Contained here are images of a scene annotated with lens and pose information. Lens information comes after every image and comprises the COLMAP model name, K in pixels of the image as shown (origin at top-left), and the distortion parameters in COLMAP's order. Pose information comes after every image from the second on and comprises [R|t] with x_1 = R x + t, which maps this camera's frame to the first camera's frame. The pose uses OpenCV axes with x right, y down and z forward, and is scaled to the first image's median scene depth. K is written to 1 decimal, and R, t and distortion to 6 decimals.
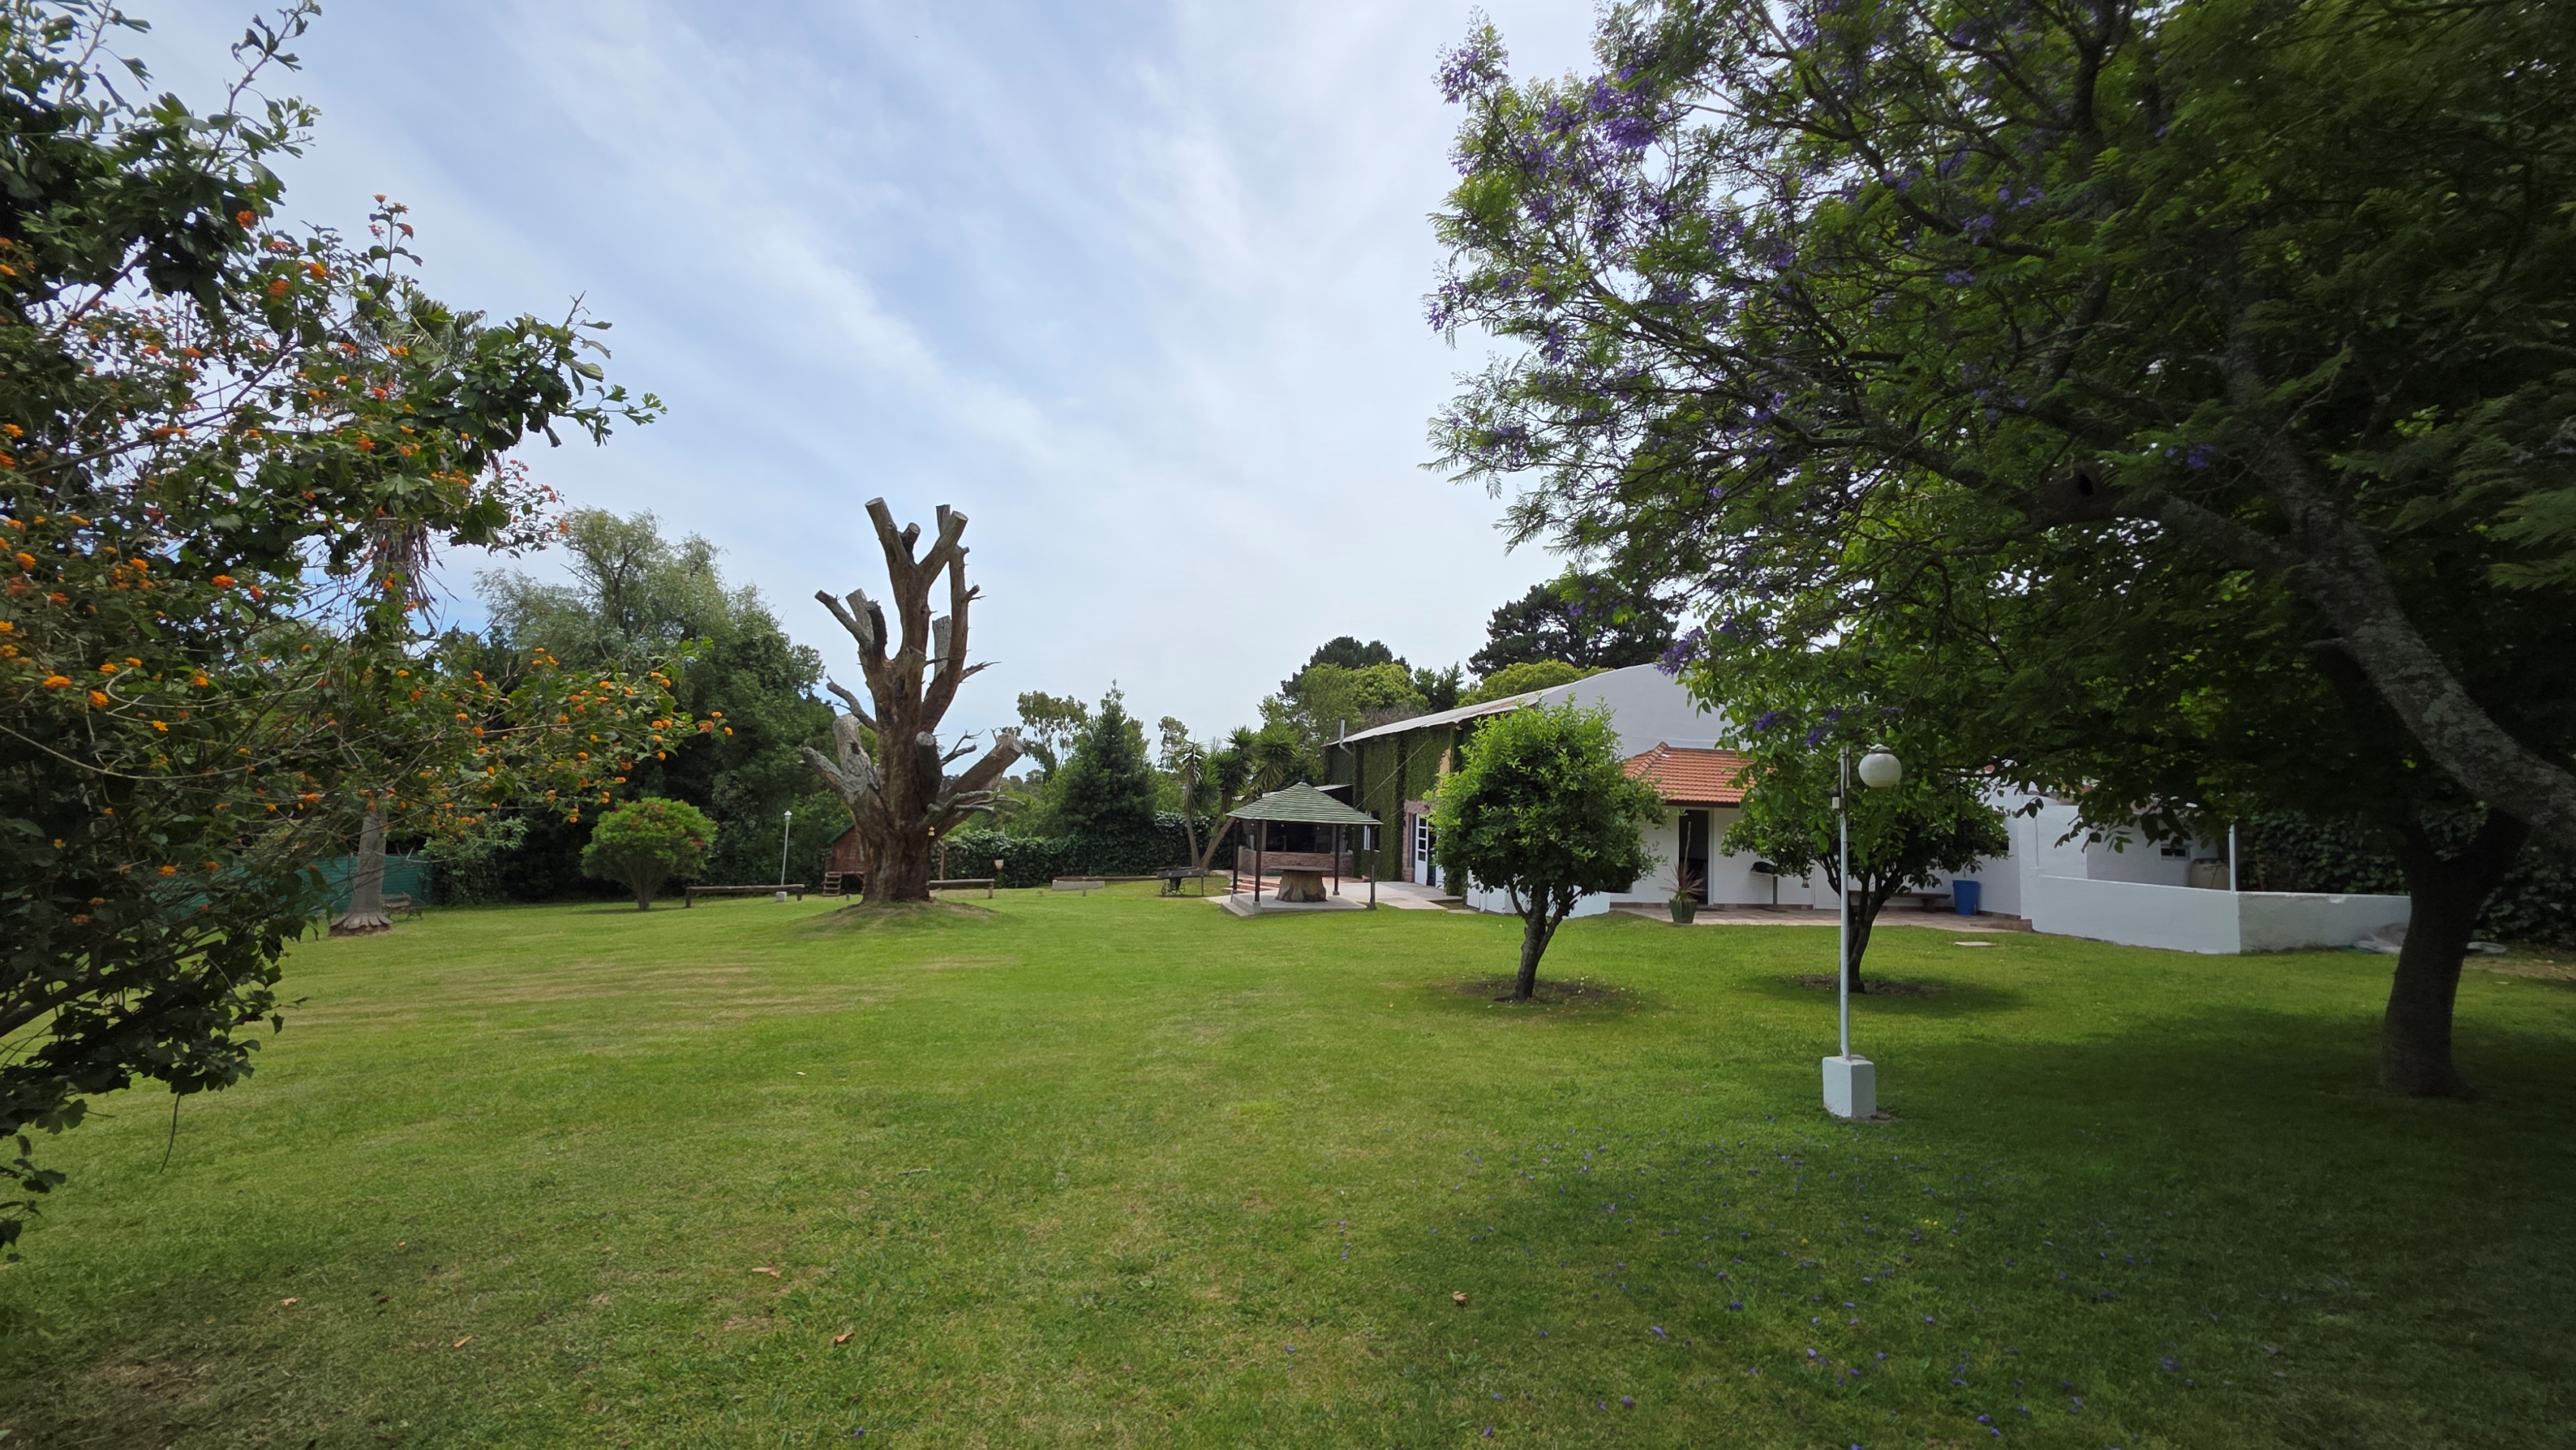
lens RADIAL K [[1024.6, 0, 1291.2], [0, 1024.6, 710.5], [0, 0, 1]] dist [0.015131, -0.009725]
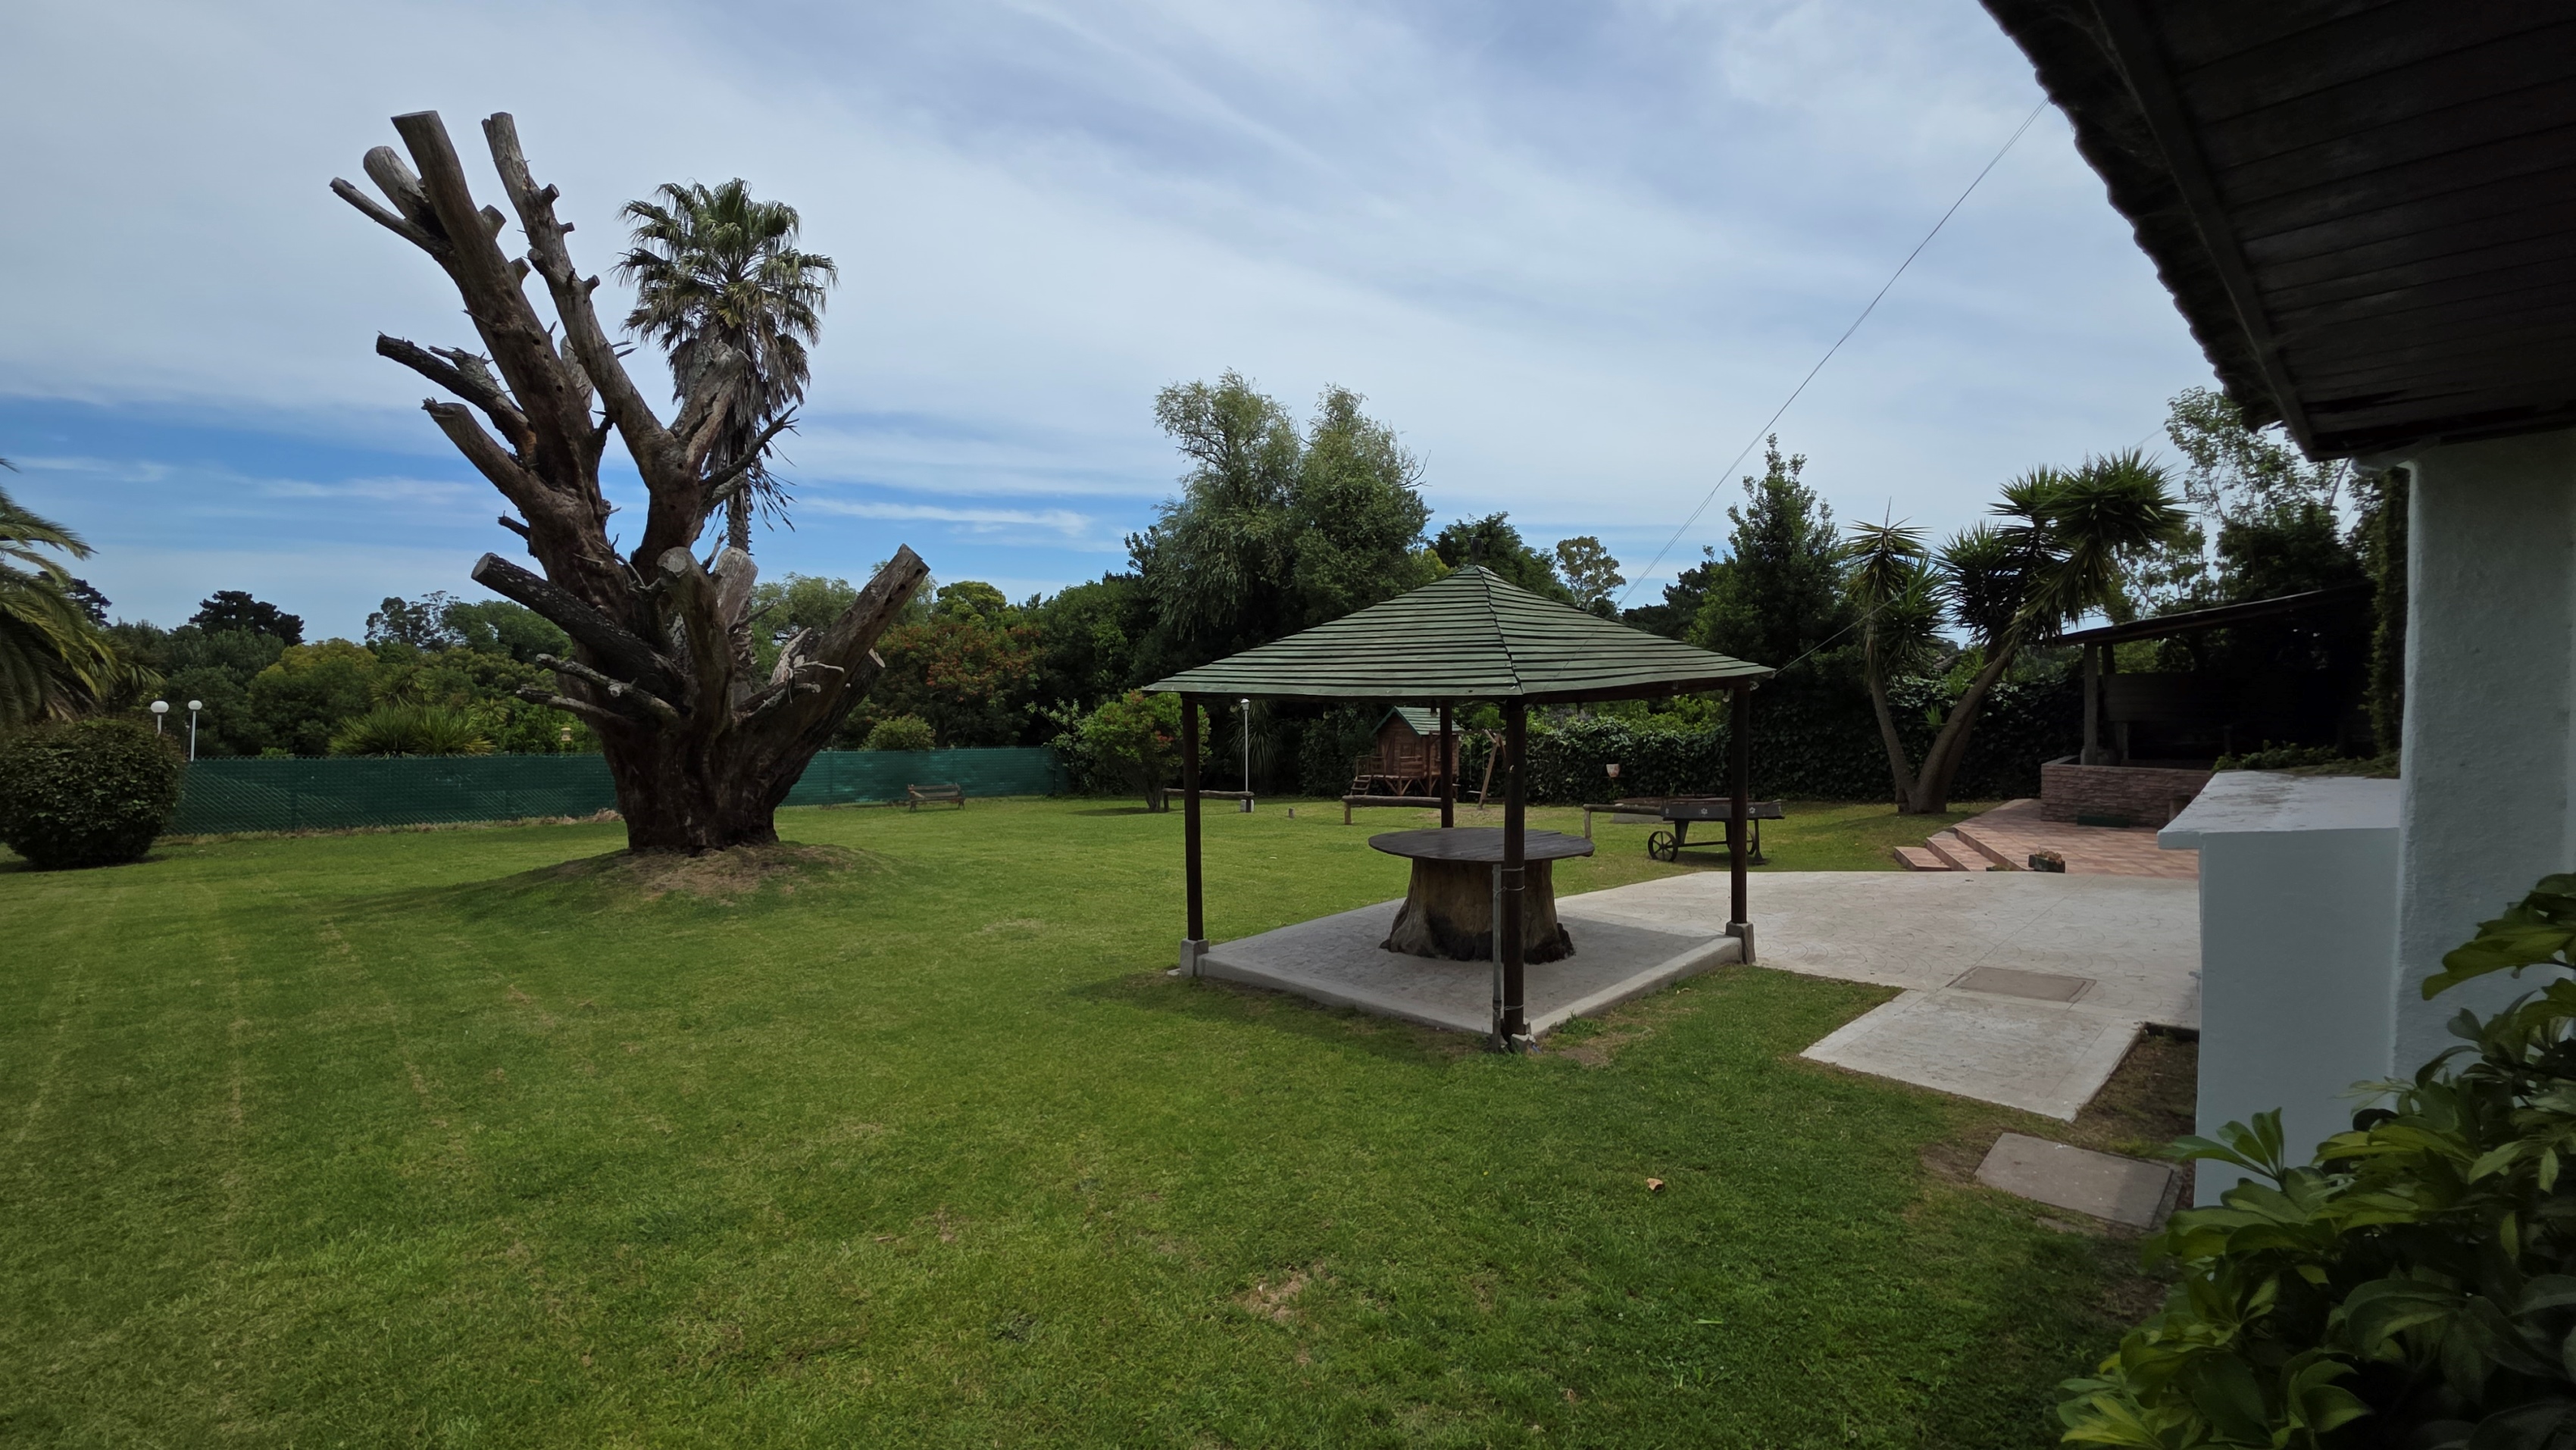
lens RADIAL K [[1024.6, 0, 1291.2], [0, 1024.6, 710.5], [0, 0, 1]] dist [0.015131, -0.009725]
pose [[0.538293, -0.012594, -0.842664, 0.176511], [0.106681, 0.992863, 0.053309, 0.071187], [0.835978, -0.118592, 0.535795, 0.608075]]
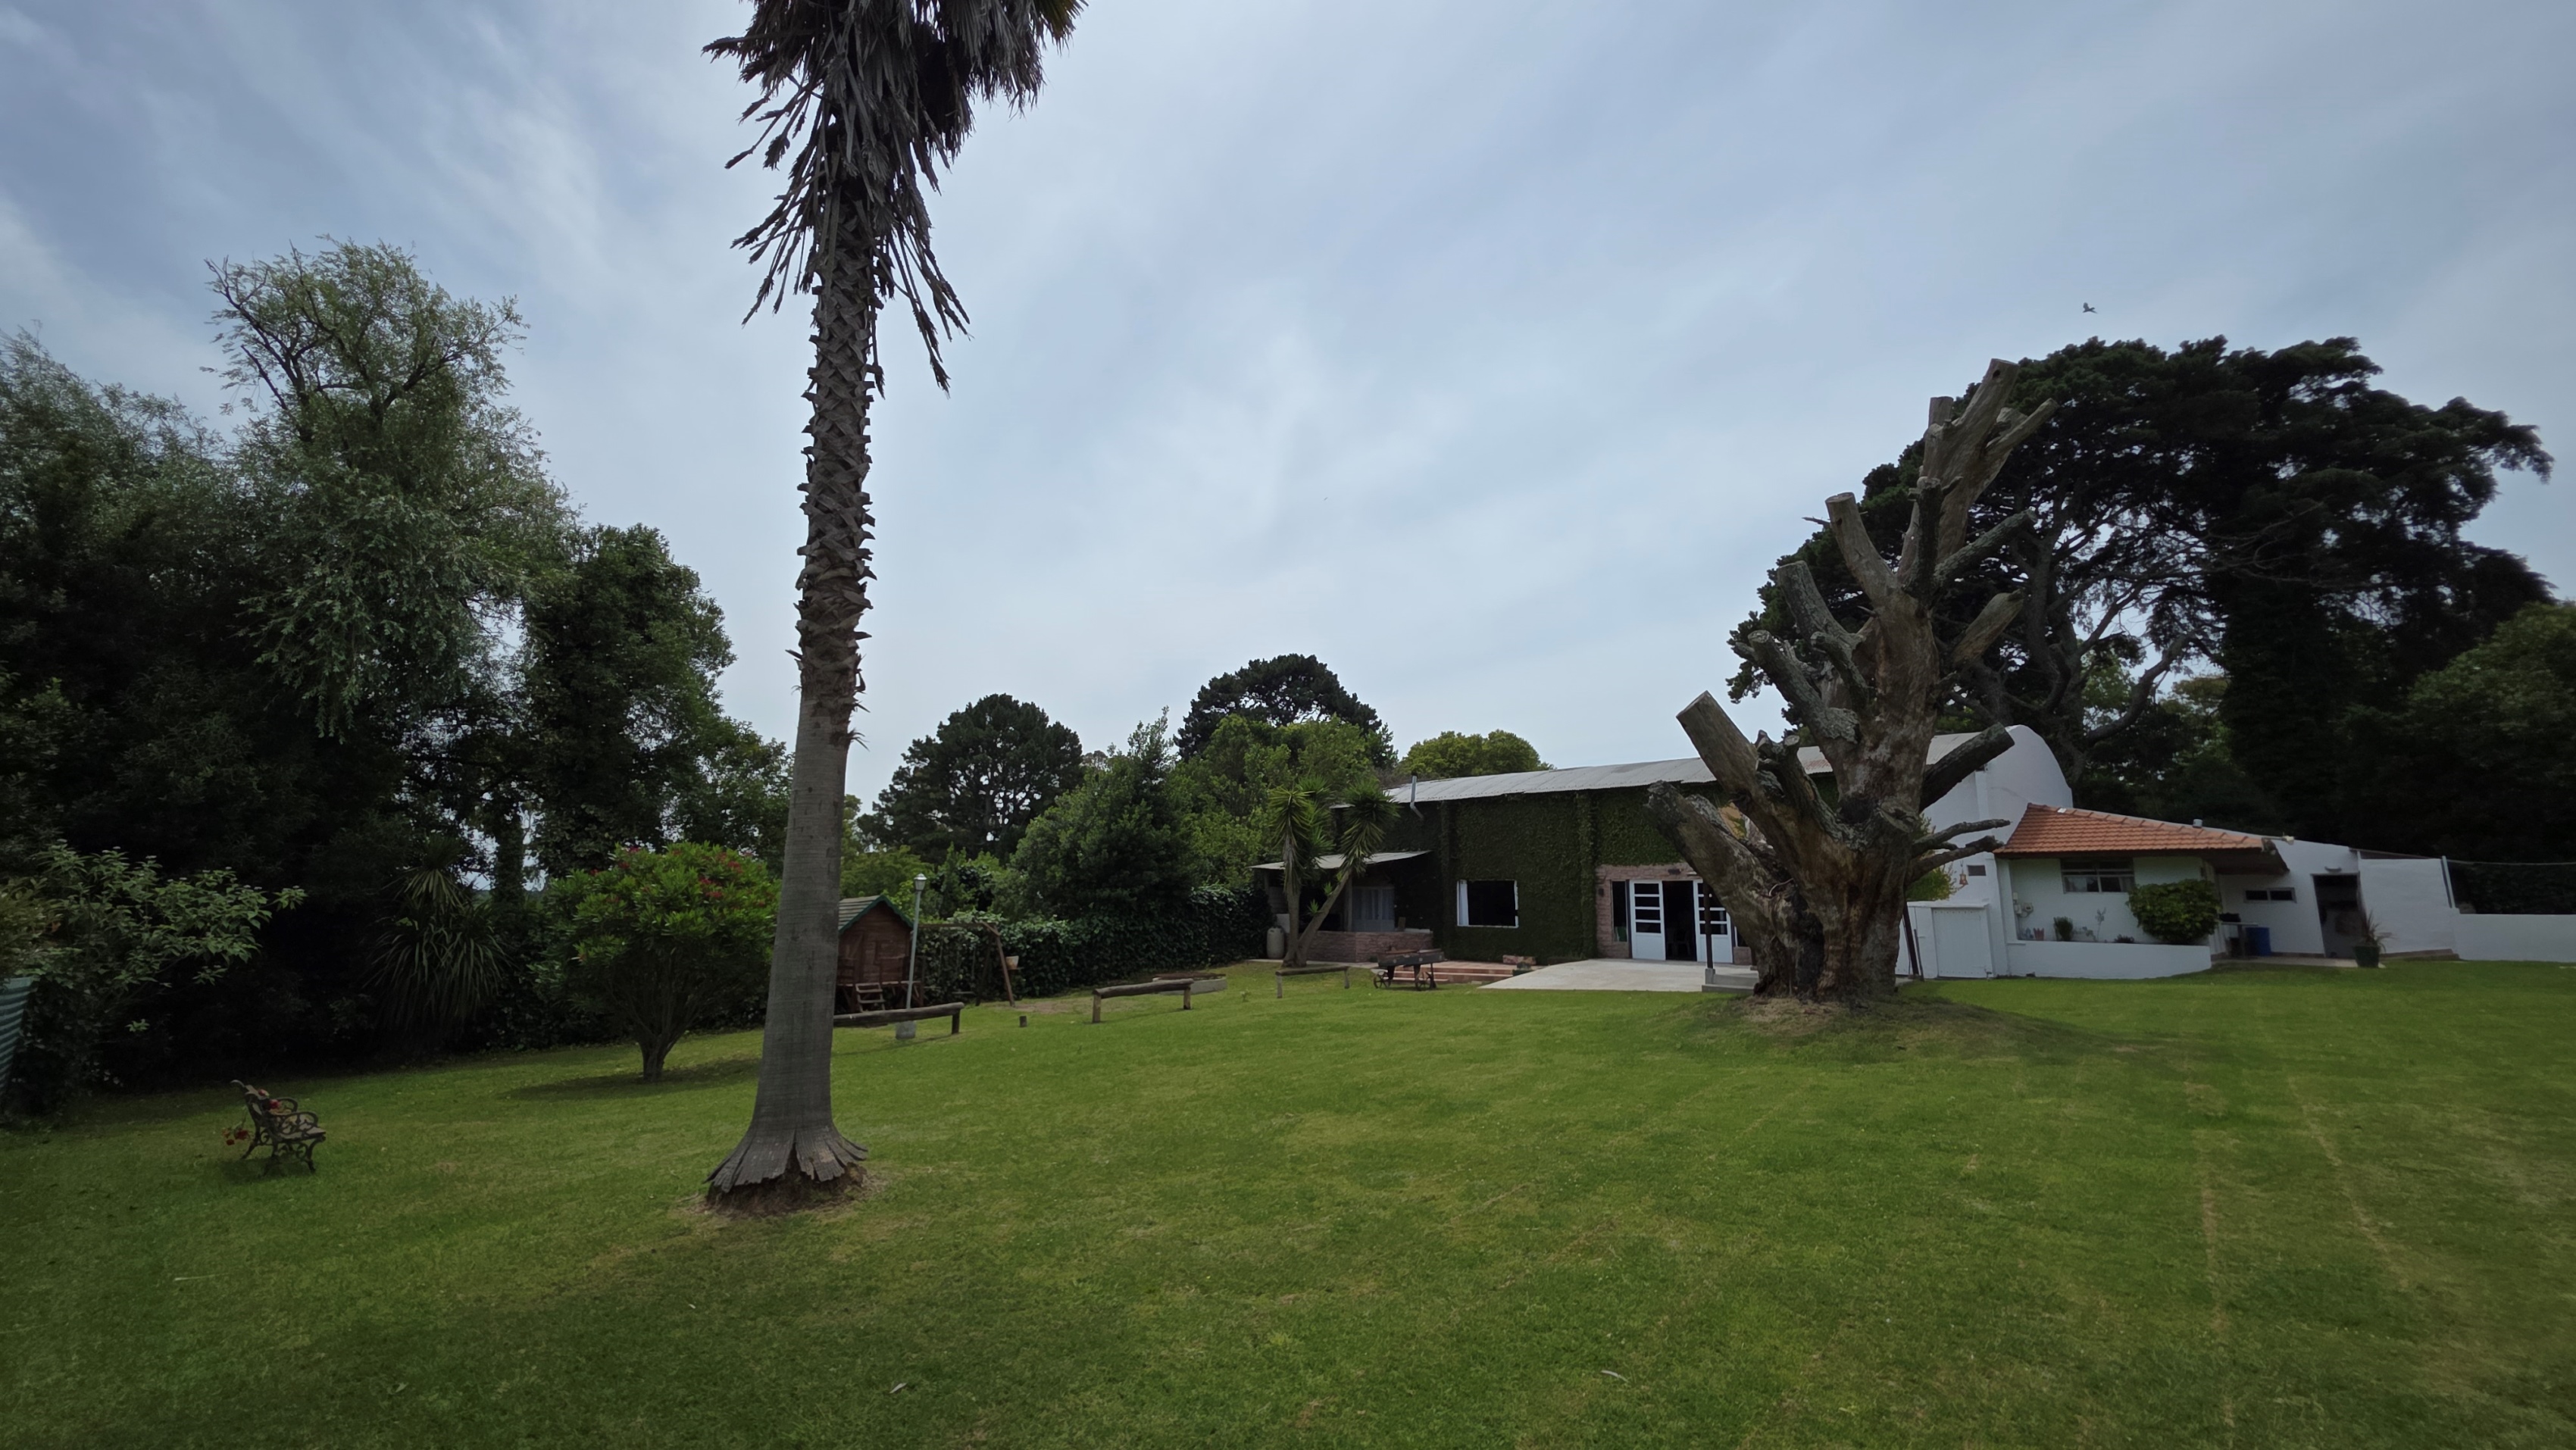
lens RADIAL K [[1024.6, 0, 1291.2], [0, 1024.6, 710.5], [0, 0, 1]] dist [0.015131, -0.009725]
pose [[0.835471, 0.090831, 0.541976, -0.624863], [-0.042617, 0.993985, -0.100889, 0.055201], [-0.547880, 0.061192, 0.834316, 0.394901]]
